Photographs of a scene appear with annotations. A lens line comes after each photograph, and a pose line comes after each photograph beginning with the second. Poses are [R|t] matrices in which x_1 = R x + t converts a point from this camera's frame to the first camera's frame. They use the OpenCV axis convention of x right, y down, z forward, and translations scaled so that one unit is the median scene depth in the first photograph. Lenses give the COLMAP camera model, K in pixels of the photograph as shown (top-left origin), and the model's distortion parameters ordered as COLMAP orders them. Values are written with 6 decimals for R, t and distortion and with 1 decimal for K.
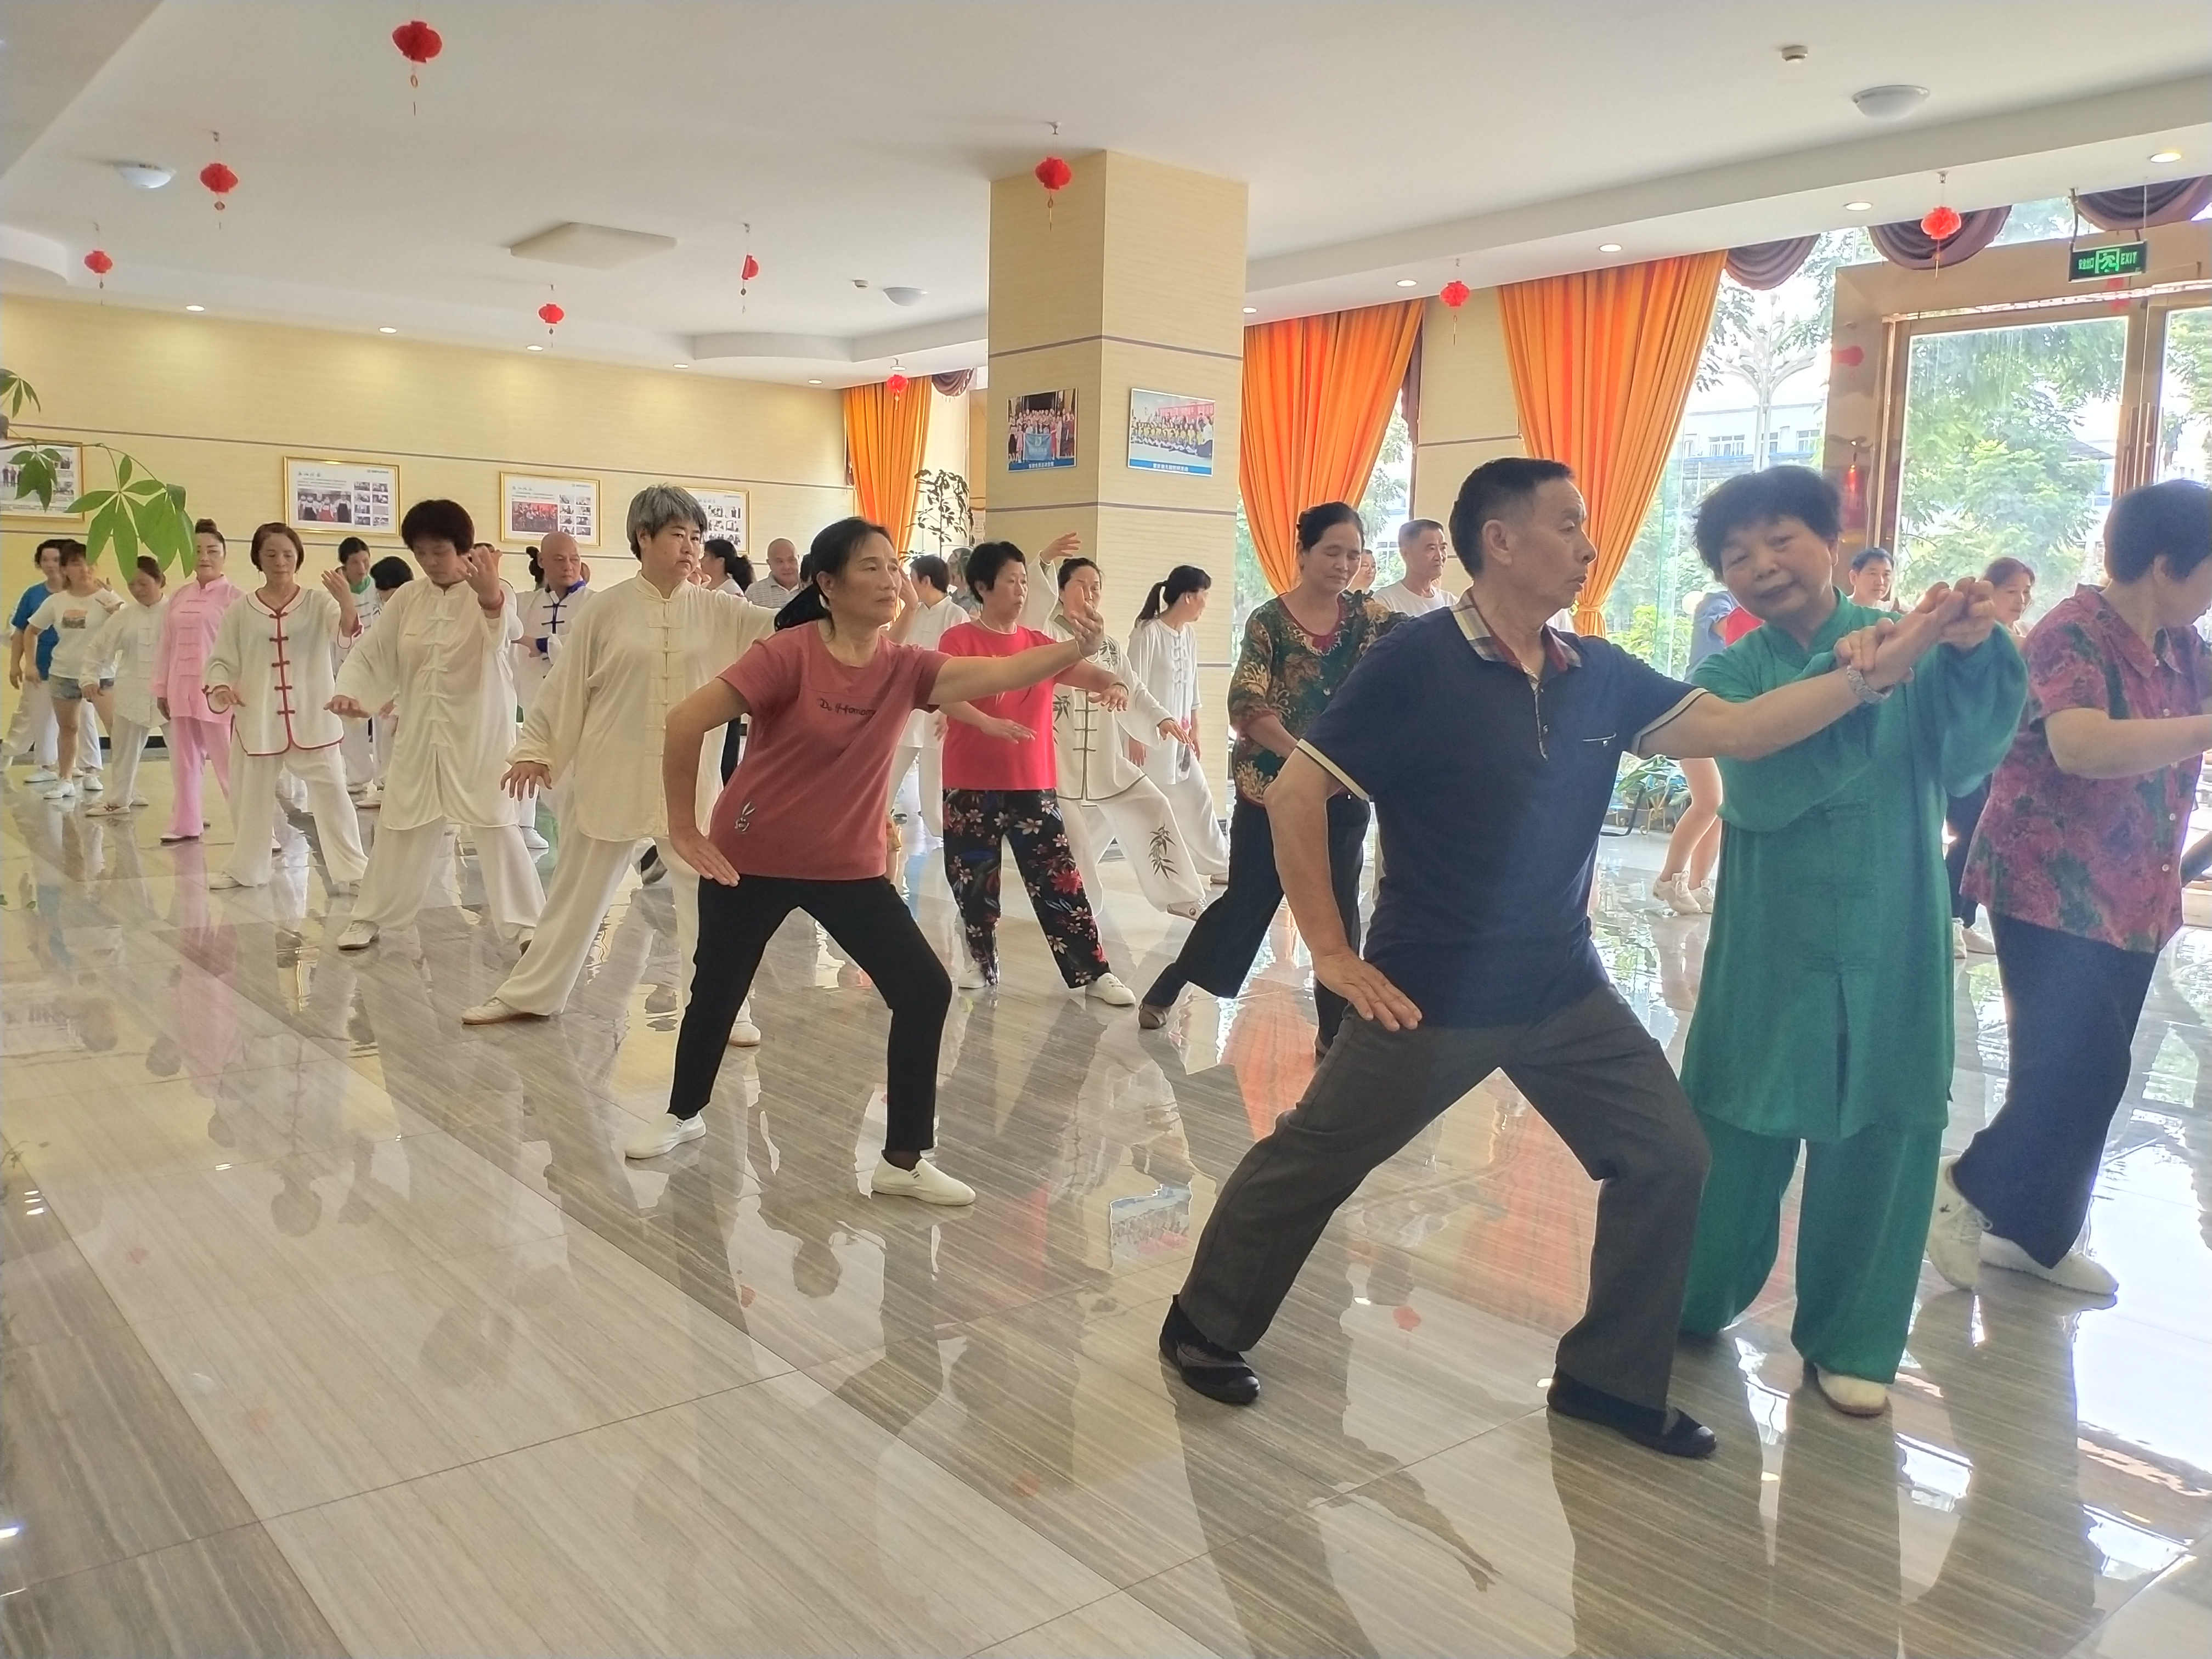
lens RADIAL K [[1738.5, 0, 1106.0], [0, 1738.5, 829.5], [0, 0, 1]] dist [0.073103, -0.141057]
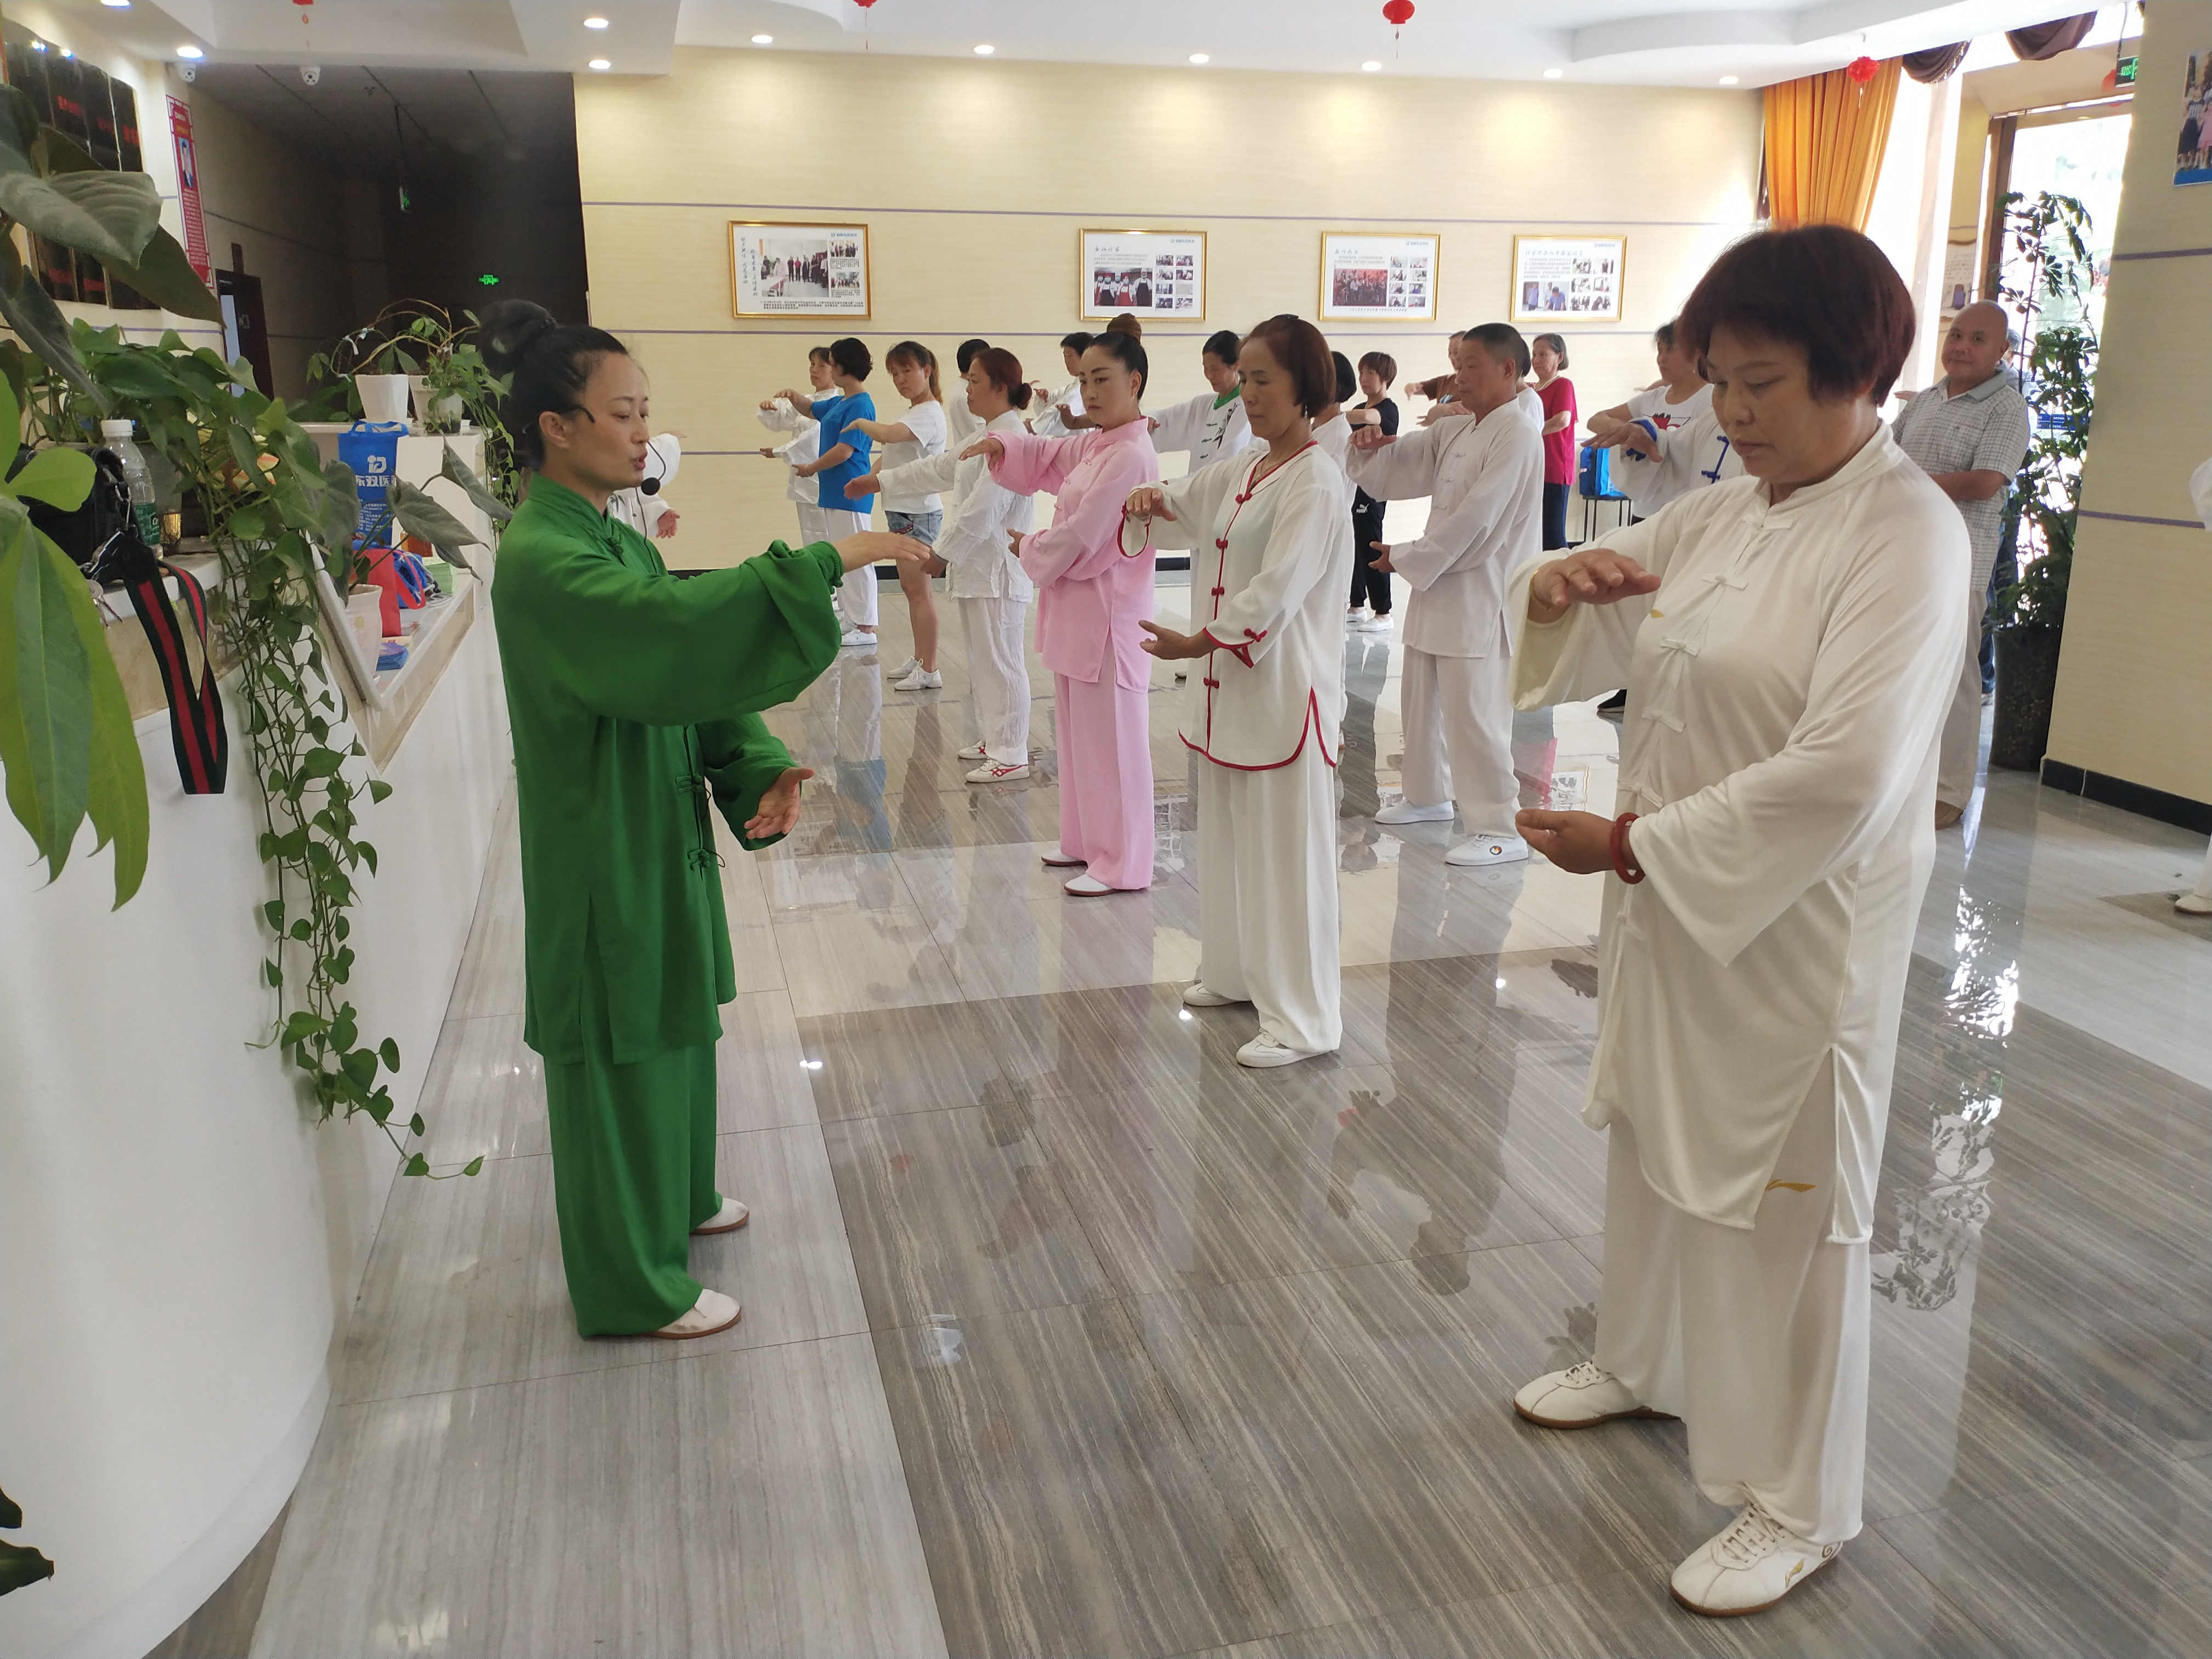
lens RADIAL K [[1748.2, 0, 1099.4], [0, 1748.2, 816.7], [0, 0, 1]] dist [0.073490, -0.147310]
pose [[0.903436, 0.084109, -0.420391, -0.095772], [-0.029409, 0.990415, 0.134954, -0.055761], [0.427713, -0.109559, 0.897251, 0.253339]]
